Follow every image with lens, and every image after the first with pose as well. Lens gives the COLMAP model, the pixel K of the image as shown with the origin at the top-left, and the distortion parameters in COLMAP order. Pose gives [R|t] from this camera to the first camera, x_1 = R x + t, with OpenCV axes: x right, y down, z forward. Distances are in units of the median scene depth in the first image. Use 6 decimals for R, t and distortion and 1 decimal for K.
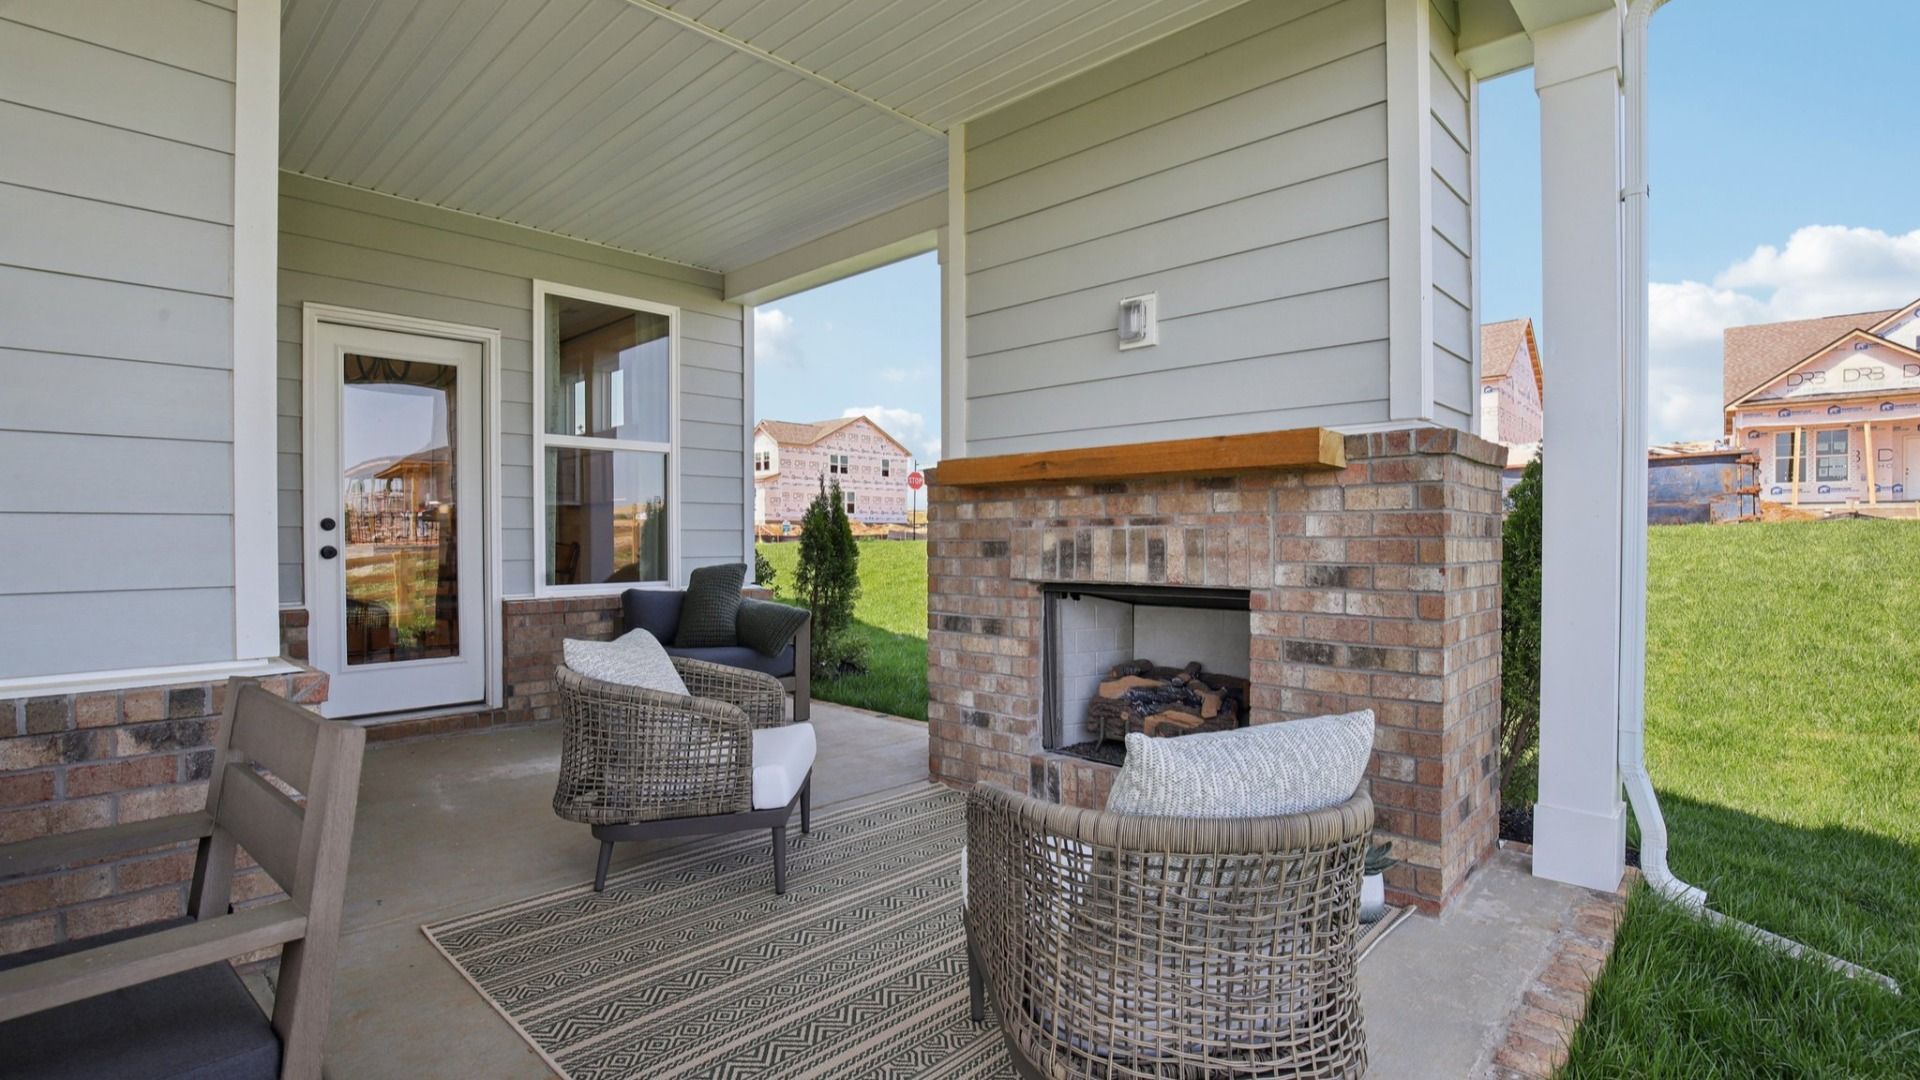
lens RADIAL K [[893.5, 0, 960.8], [0, 893.5, 553.2], [0, 0, 1]] dist [-0.042729, -0.000163]
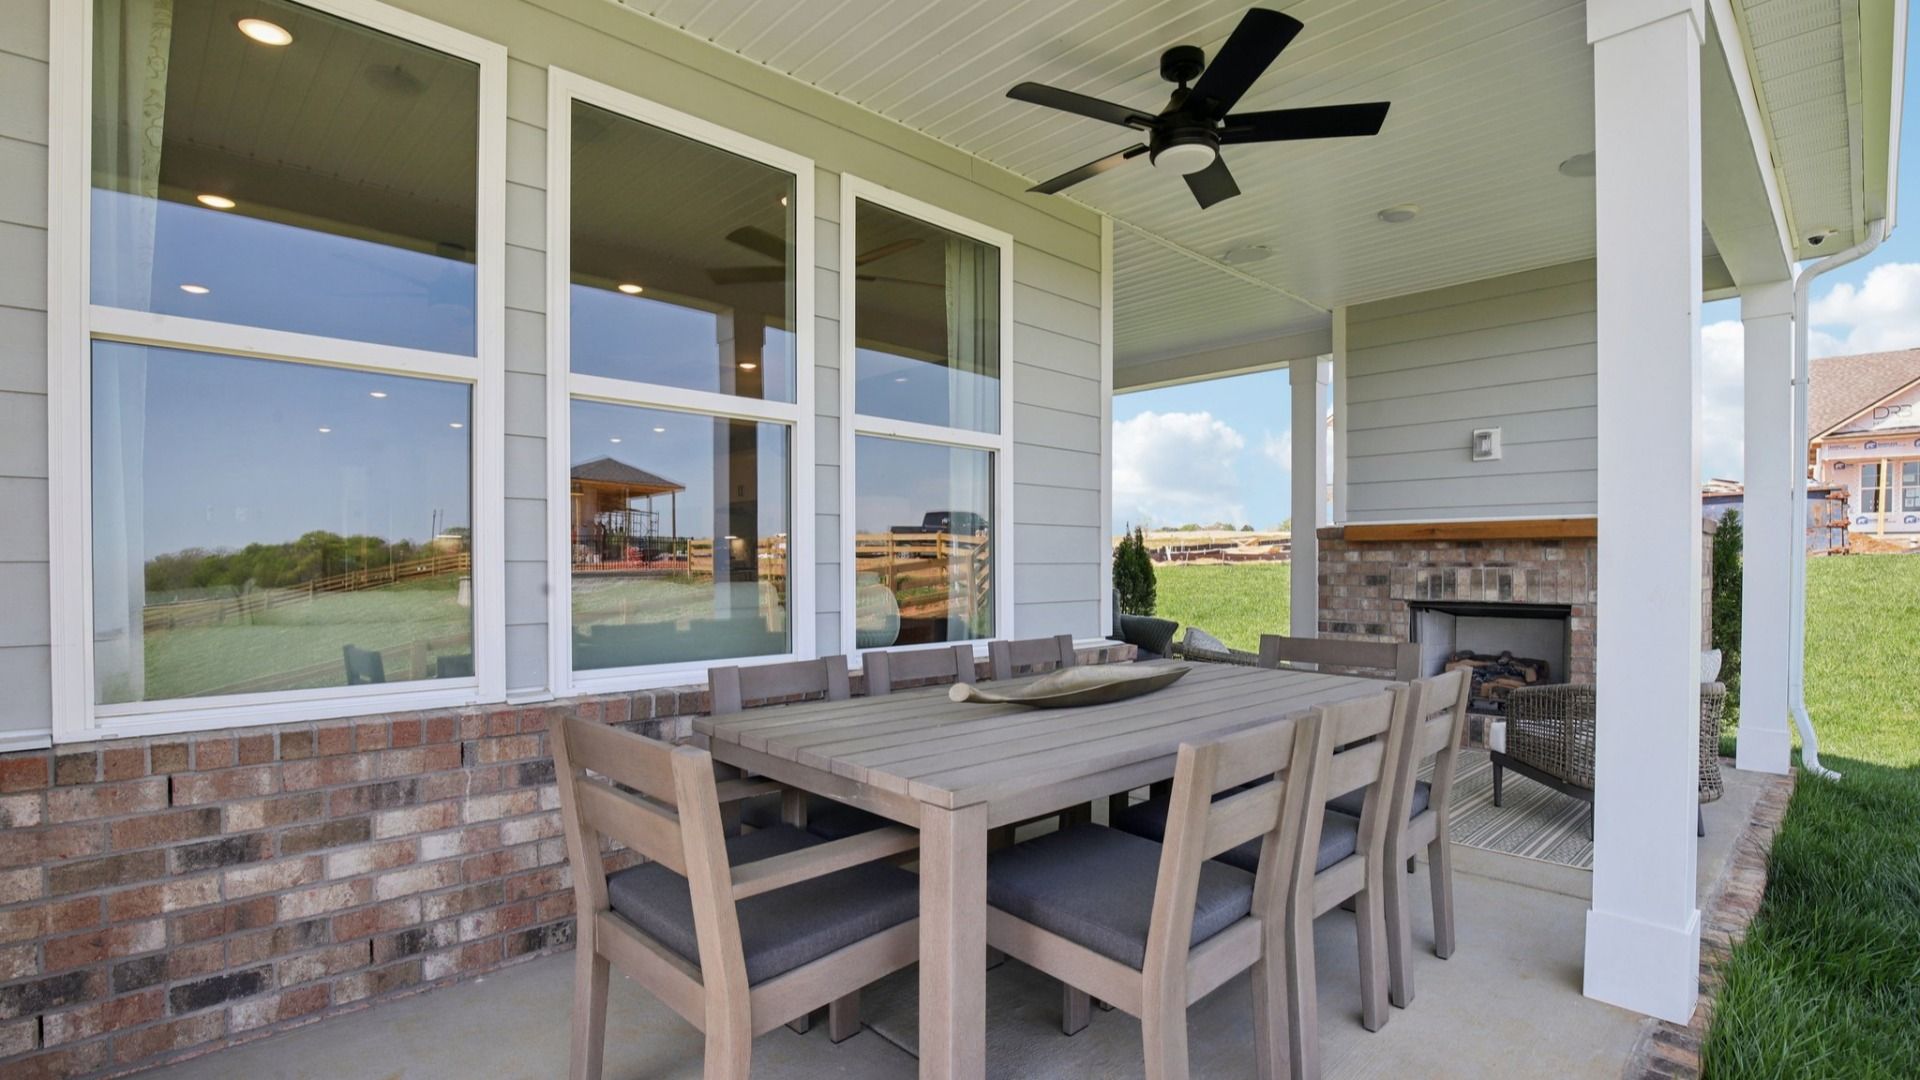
lens RADIAL K [[895.0, 0, 963.9], [0, 895.0, 576.2], [0, 0, 1]] dist [-0.040756, 0.000679]
pose [[0.998839, 0.002766, -0.048103, -0.623406], [-0.002882, 0.999993, -0.002341, -0.006184], [0.048096, 0.002477, 0.998840, -0.620671]]
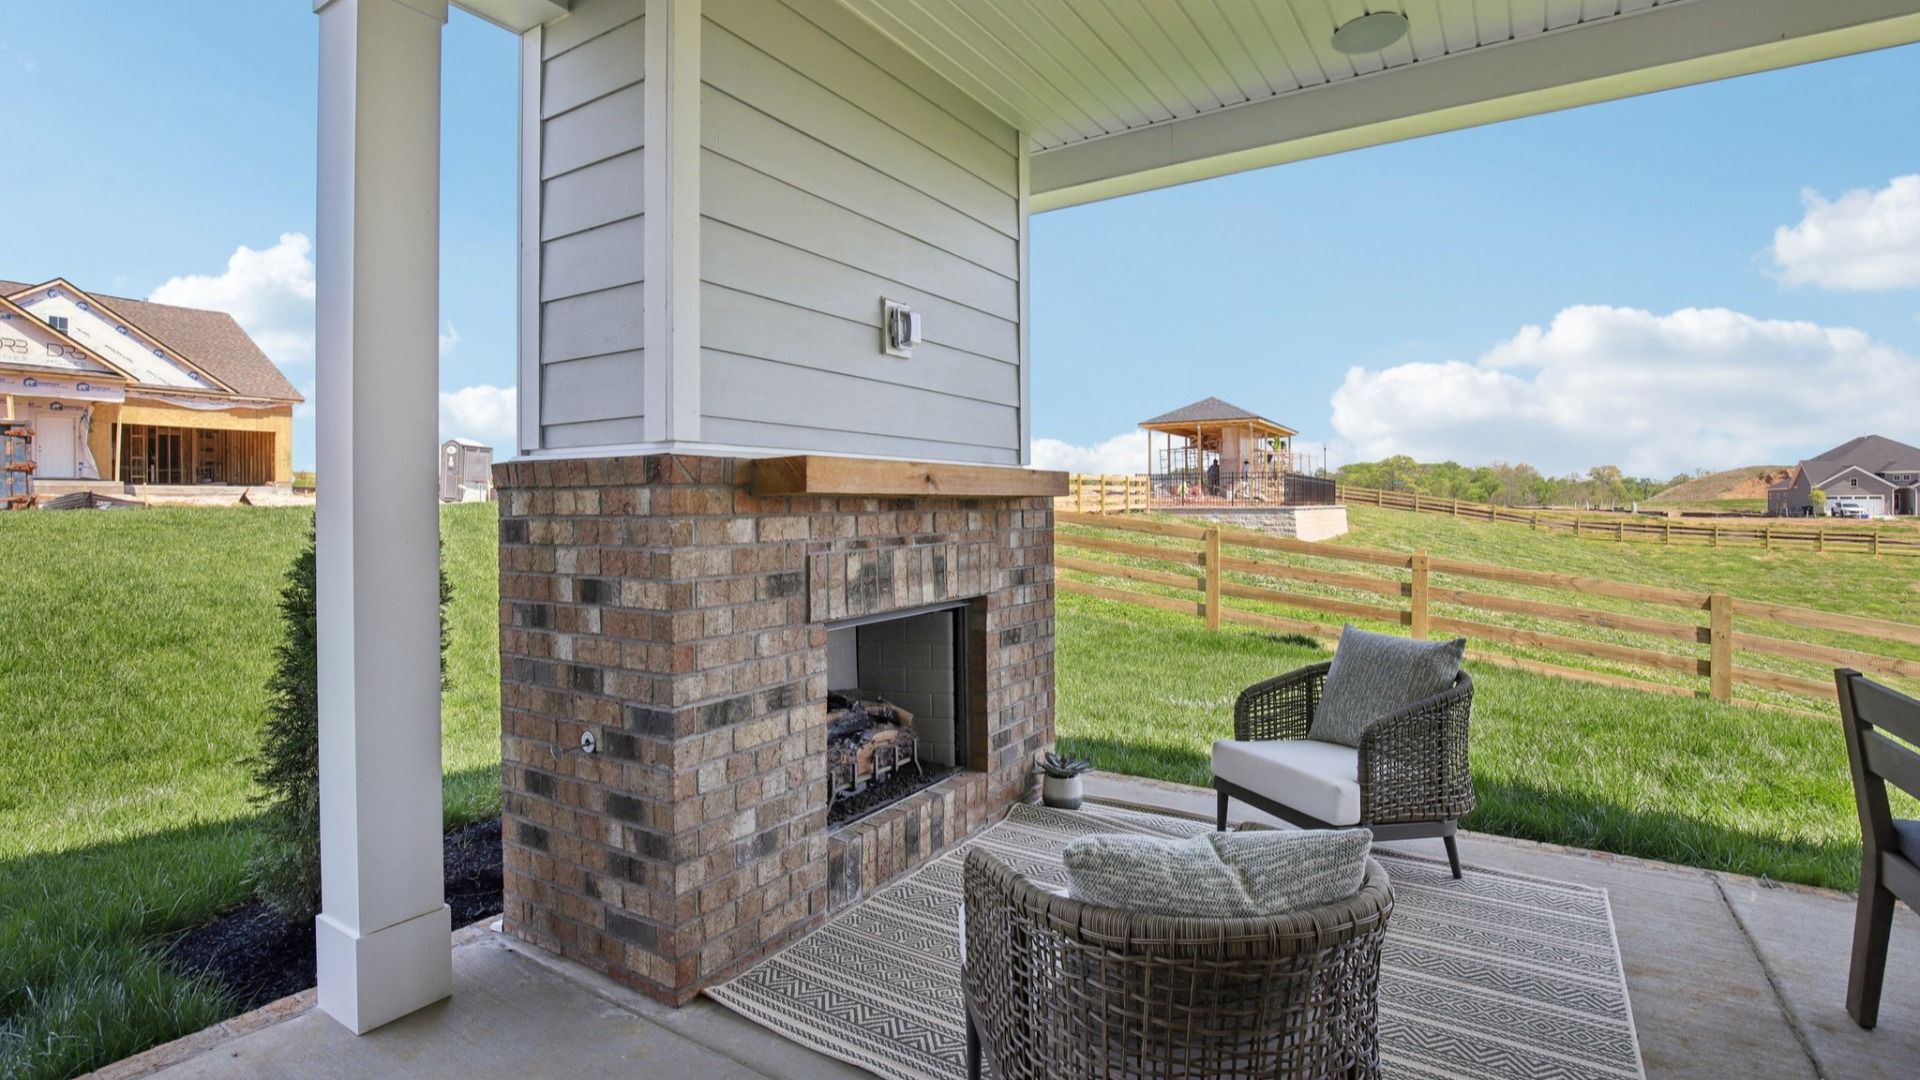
lens RADIAL K [[877.2, 0, 964.7], [0, 877.2, 512.7], [0, 0, 1]] dist [-0.024120, 0.000151]
pose [[-0.191260, -0.004567, 0.981529, -0.655666], [0.019977, 0.999764, 0.008545, -0.063435], [-0.981336, 0.021243, -0.191123, 0.992279]]
